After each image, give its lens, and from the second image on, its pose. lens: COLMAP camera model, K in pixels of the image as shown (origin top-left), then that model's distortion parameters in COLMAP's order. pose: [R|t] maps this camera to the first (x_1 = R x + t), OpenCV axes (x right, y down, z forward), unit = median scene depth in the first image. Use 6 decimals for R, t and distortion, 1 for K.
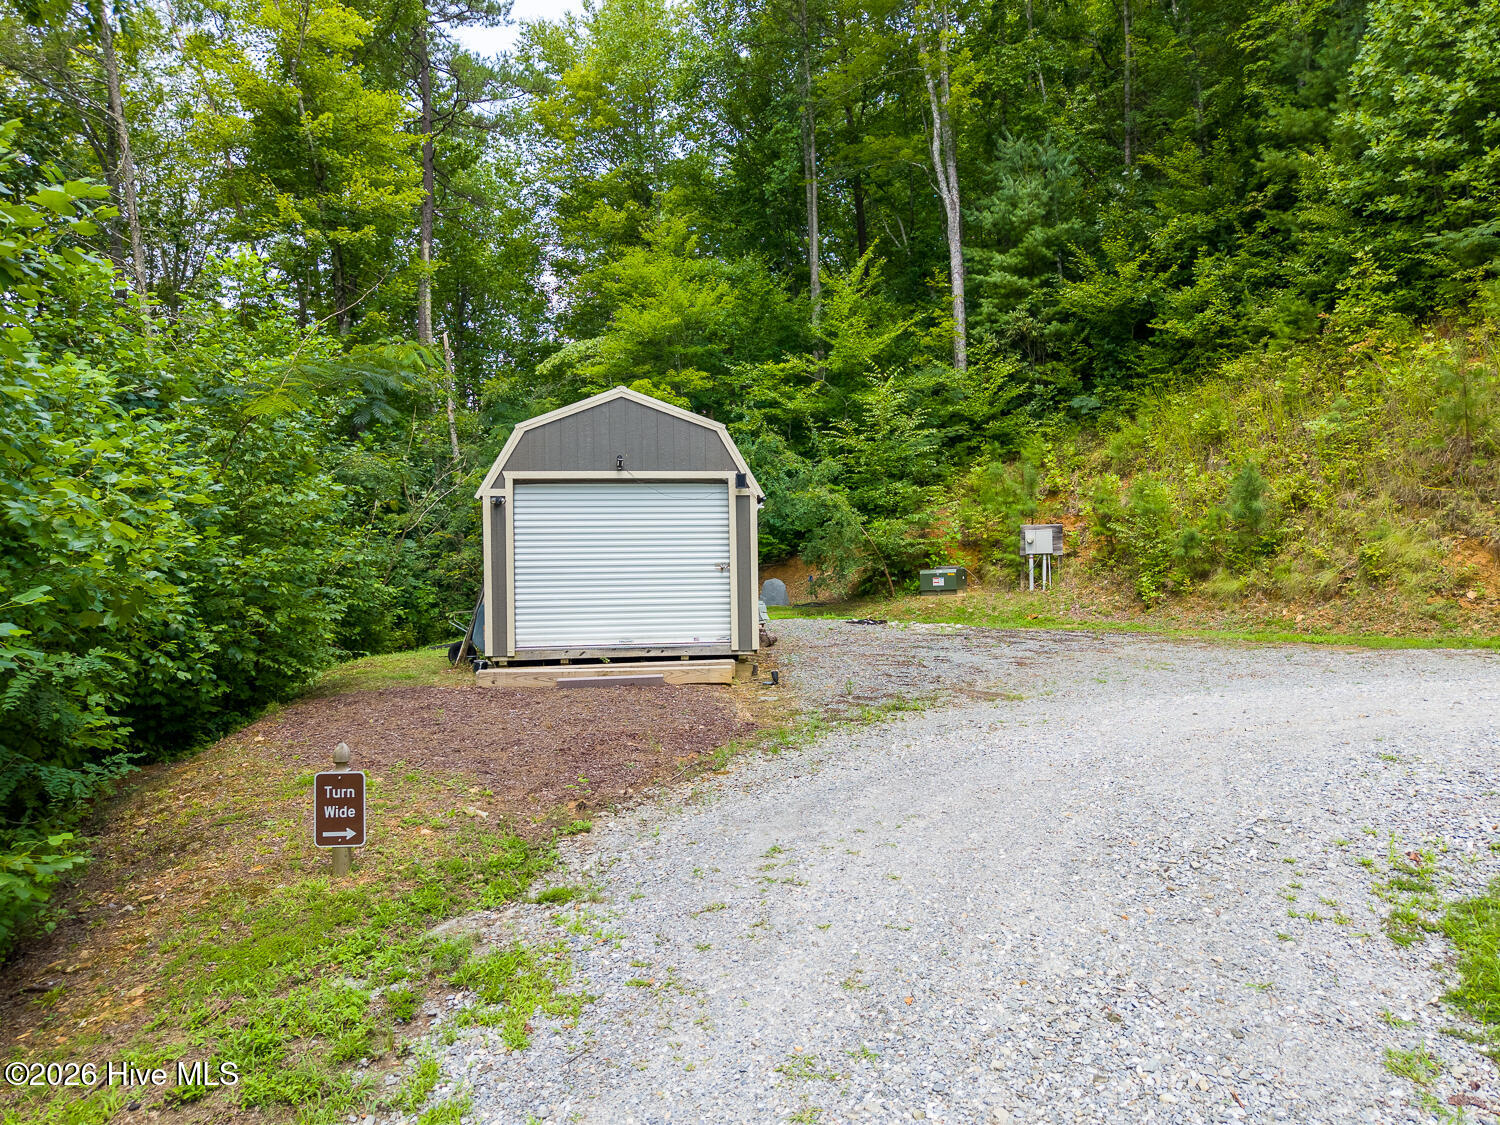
lens RADIAL K [[1012.5, 0, 748.3], [0, 1012.5, 560.5], [0, 0, 1]] dist [0.039869, -0.031060]
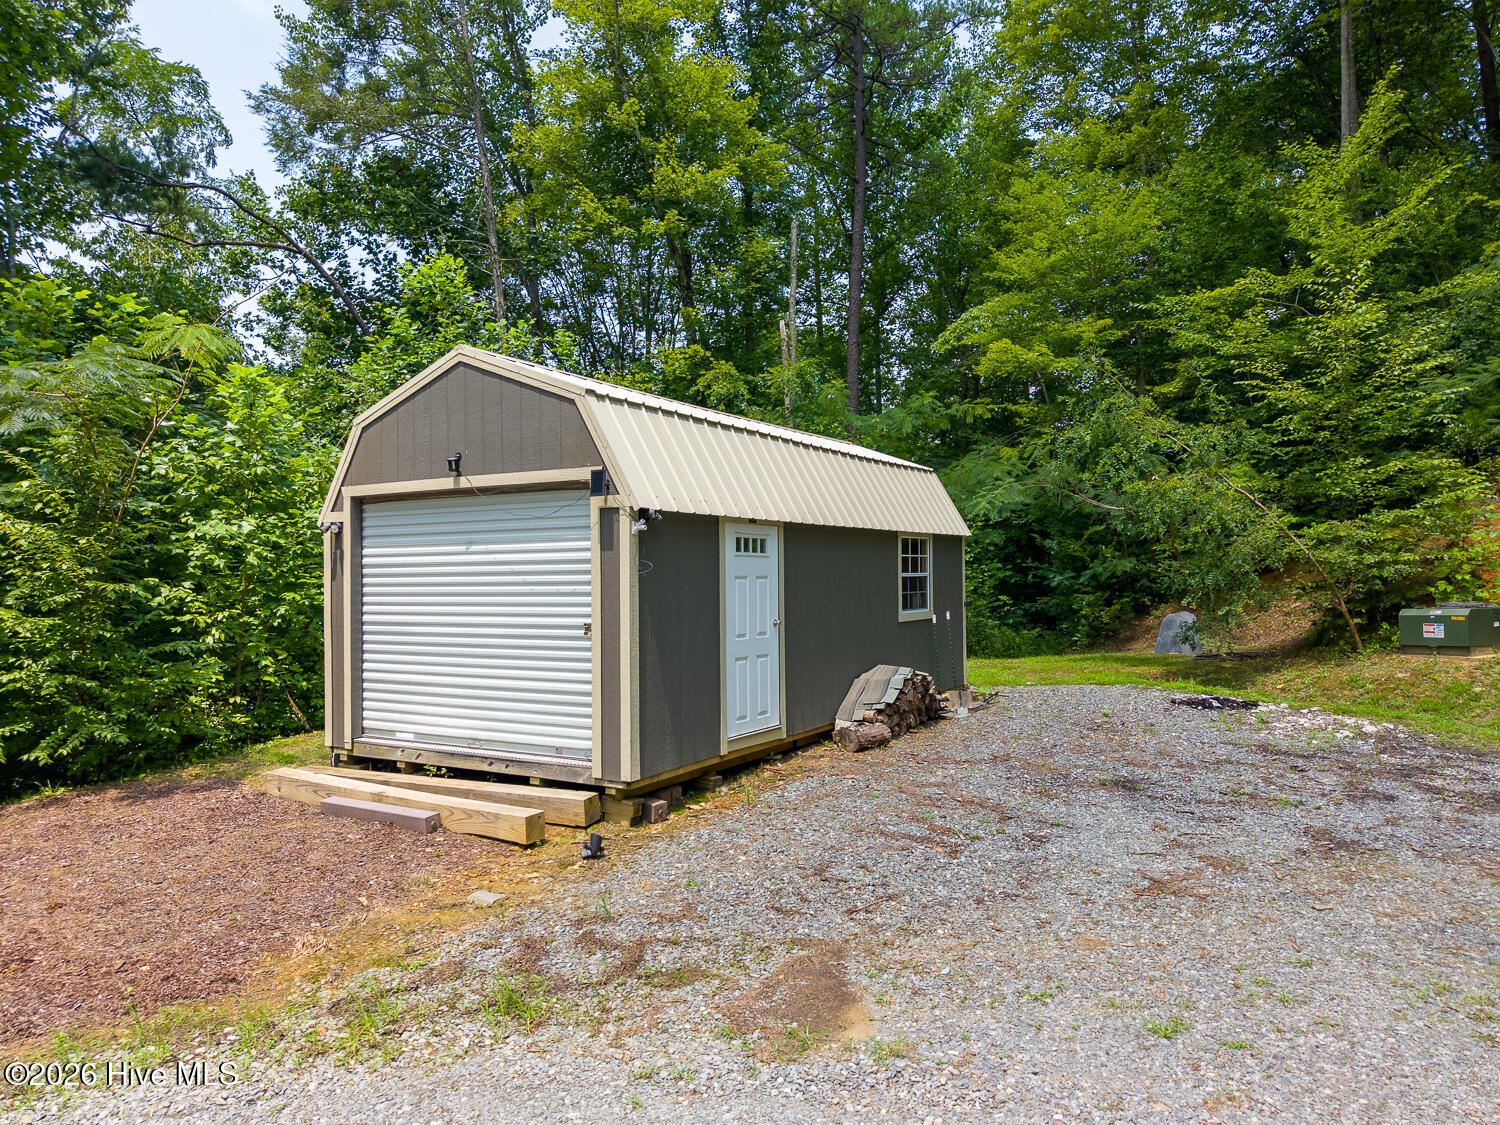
lens RADIAL K [[1012.5, 0, 751.2], [0, 1012.5, 566.7], [0, 0, 1]] dist [0.039869, -0.031060]
pose [[0.802106, -0.001616, -0.597179, 0.400722], [0.005102, 0.999978, 0.004147, -0.033291], [0.597160, -0.006373, 0.802097, 0.590123]]
